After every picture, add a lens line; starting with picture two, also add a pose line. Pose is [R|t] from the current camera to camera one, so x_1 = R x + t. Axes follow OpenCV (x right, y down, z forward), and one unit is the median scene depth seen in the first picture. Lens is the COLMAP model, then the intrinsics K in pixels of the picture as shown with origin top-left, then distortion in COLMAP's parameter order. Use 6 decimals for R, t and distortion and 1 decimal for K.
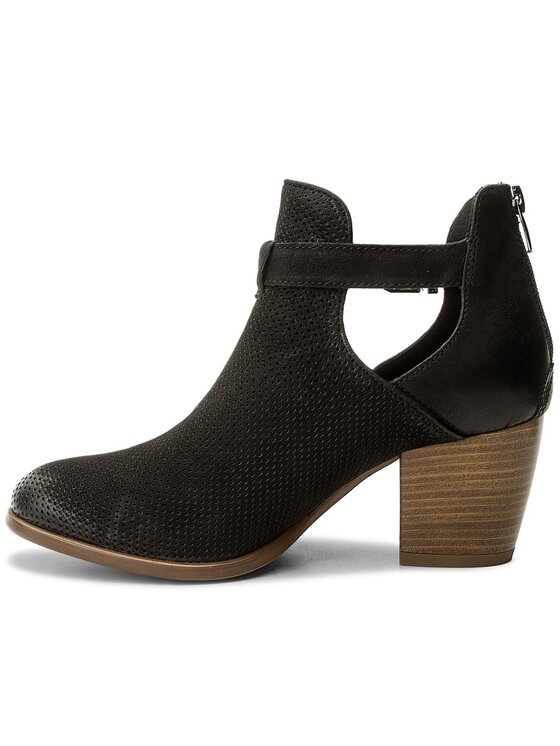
lens RADIAL K [[1329.2, 0, 280.2], [0, 1329.2, 373.6], [0, 0, 1]] dist [0.019190, 0.000000]
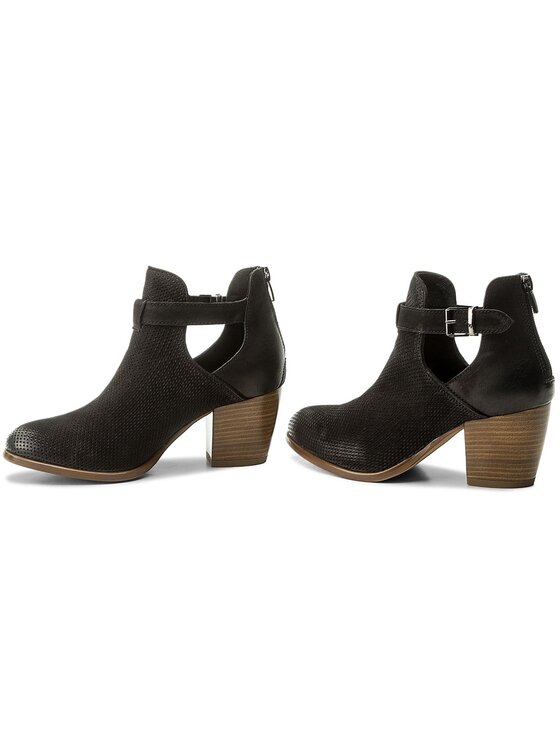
lens RADIAL K [[1348.8, 0, 279.9], [0, 1348.8, 373.2], [0, 0, 1]] dist [-0.034189, 0.000000]
pose [[0.955729, -0.044158, 0.290917, -0.381511], [0.029121, 0.998016, 0.055819, -0.097439], [-0.292804, -0.044876, 0.955119, -0.884429]]
